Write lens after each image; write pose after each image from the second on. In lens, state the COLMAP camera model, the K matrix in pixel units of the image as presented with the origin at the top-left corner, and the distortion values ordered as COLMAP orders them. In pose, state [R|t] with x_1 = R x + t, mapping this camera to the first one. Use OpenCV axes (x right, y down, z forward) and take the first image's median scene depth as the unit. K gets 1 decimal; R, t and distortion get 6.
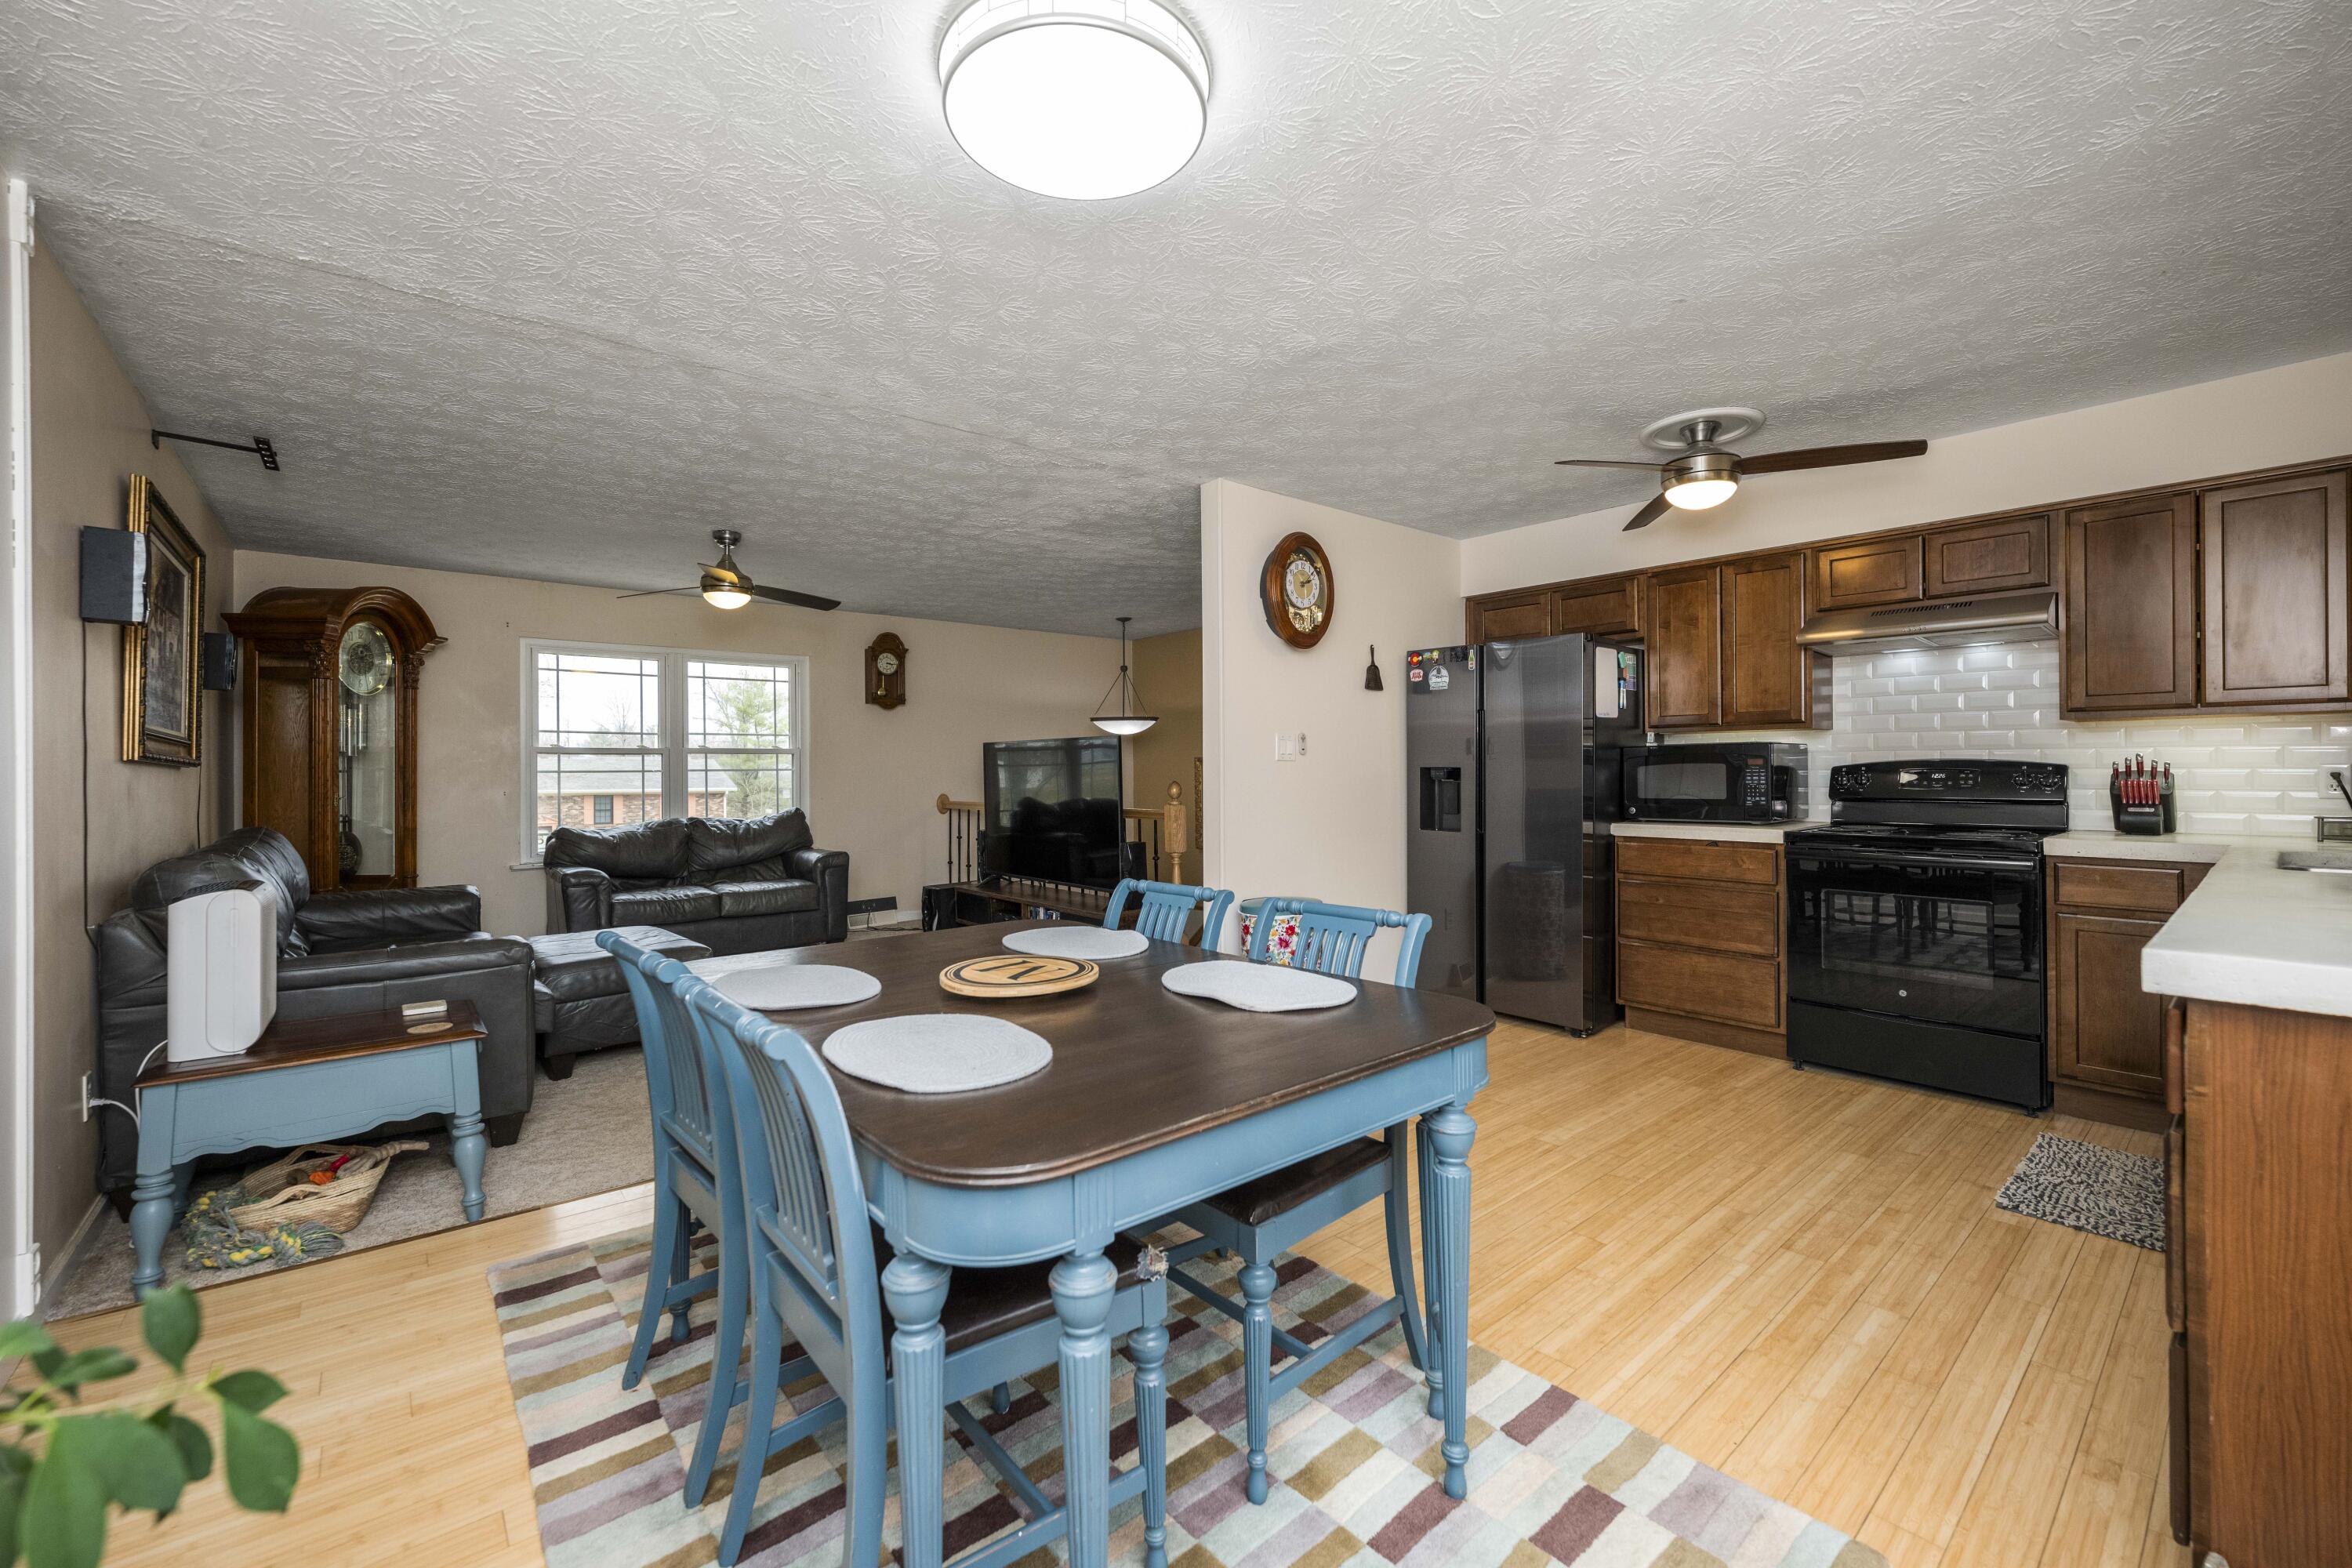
lens RADIAL K [[953.9, 0, 1181.1], [0, 953.9, 766.0], [0, 0, 1]] dist [-0.001790, 0.000568]
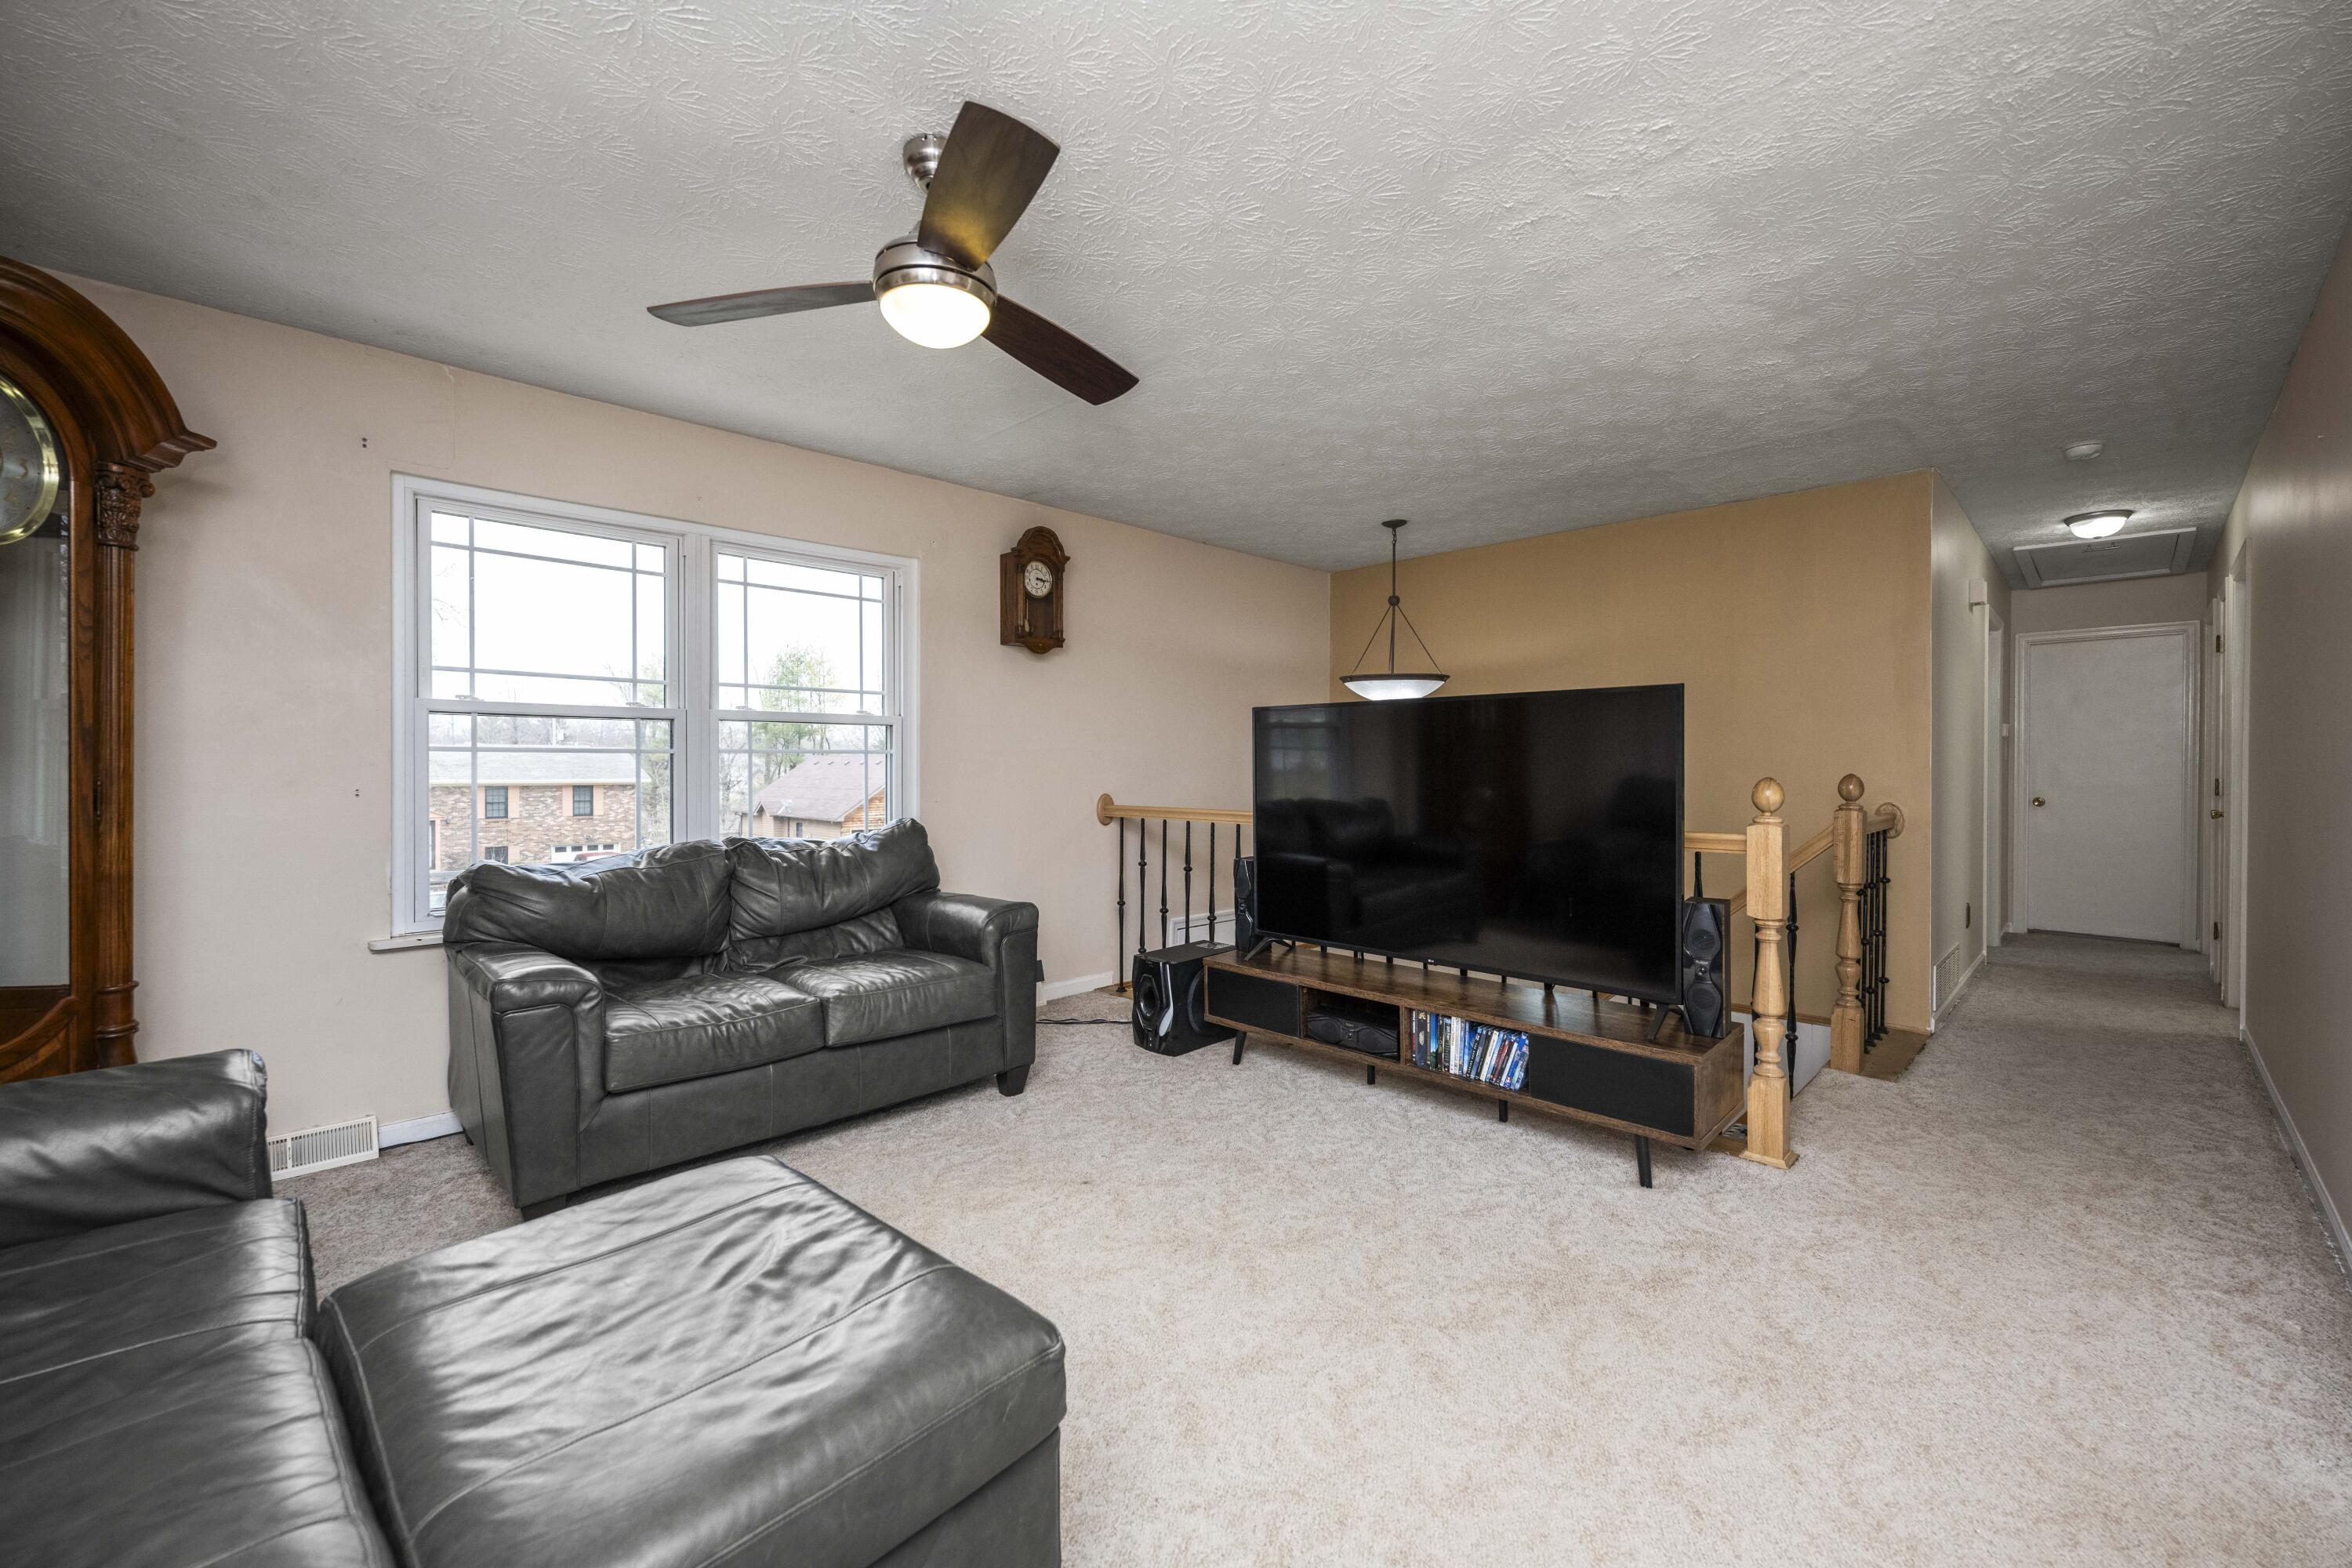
lens RADIAL K [[953.9, 0, 1178.7], [0, 953.9, 771.4], [0, 0, 1]] dist [-0.001790, 0.000568]
pose [[0.997117, 0.007839, 0.075468, -0.459809], [-0.008677, 0.999904, 0.010791, 0.012952], [-0.075376, -0.011414, 0.997090, 0.675543]]
